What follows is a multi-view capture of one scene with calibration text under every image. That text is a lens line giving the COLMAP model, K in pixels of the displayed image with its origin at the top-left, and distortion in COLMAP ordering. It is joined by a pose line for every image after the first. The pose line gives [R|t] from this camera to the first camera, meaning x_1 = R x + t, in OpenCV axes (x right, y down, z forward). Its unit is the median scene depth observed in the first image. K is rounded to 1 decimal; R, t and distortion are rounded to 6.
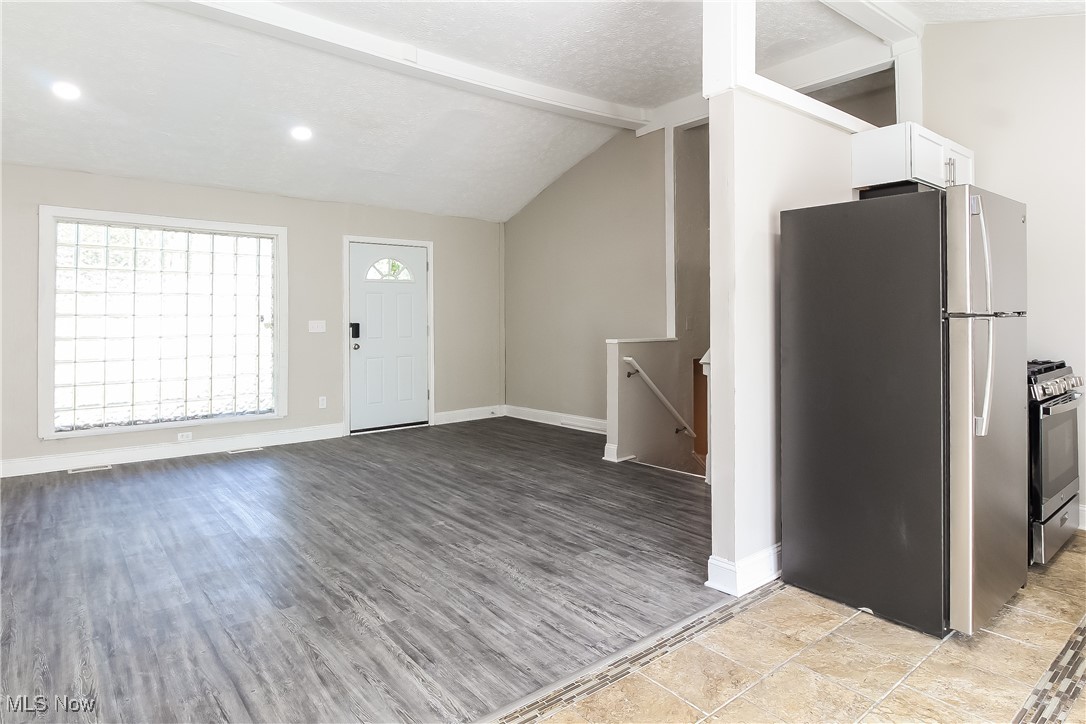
lens RADIAL K [[616.6, 0, 542.1], [0, 616.6, 320.8], [0, 0, 1]] dist [0.005932, -0.015212]
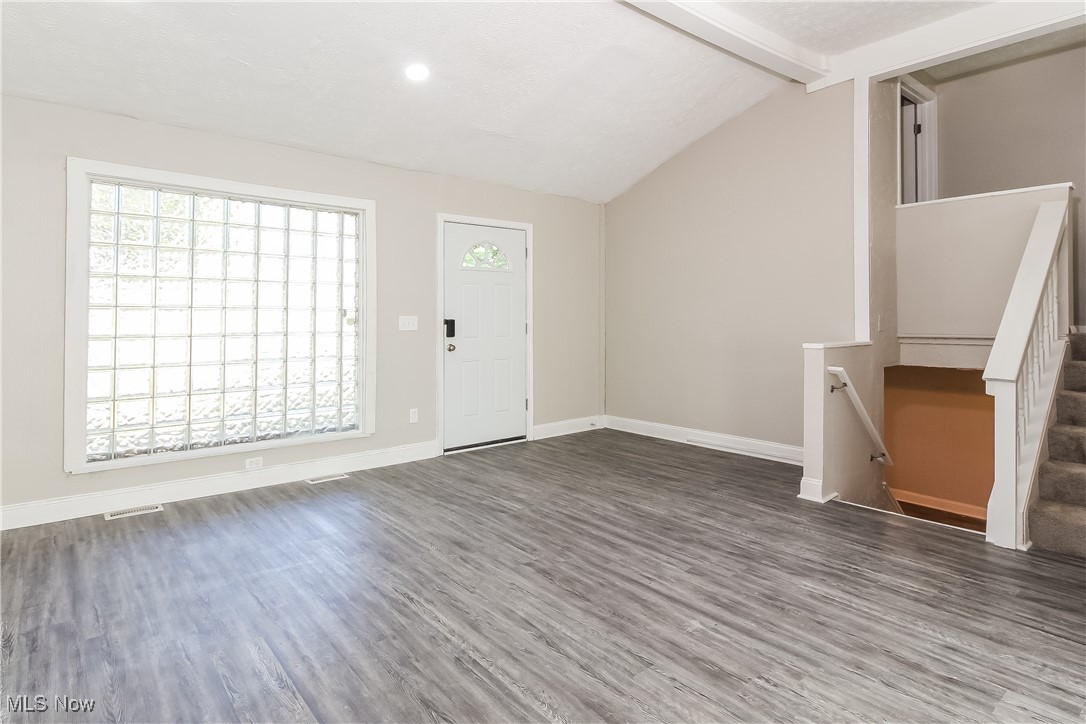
lens RADIAL K [[596.5, 0, 543.7], [0, 596.5, 319.2], [0, 0, 1]] dist [0.034495, -0.017640]
pose [[0.999923, 0.008016, 0.009481, -0.234464], [-0.008051, 0.999961, 0.003678, -0.000611], [-0.009451, -0.003754, 0.999948, 0.248432]]
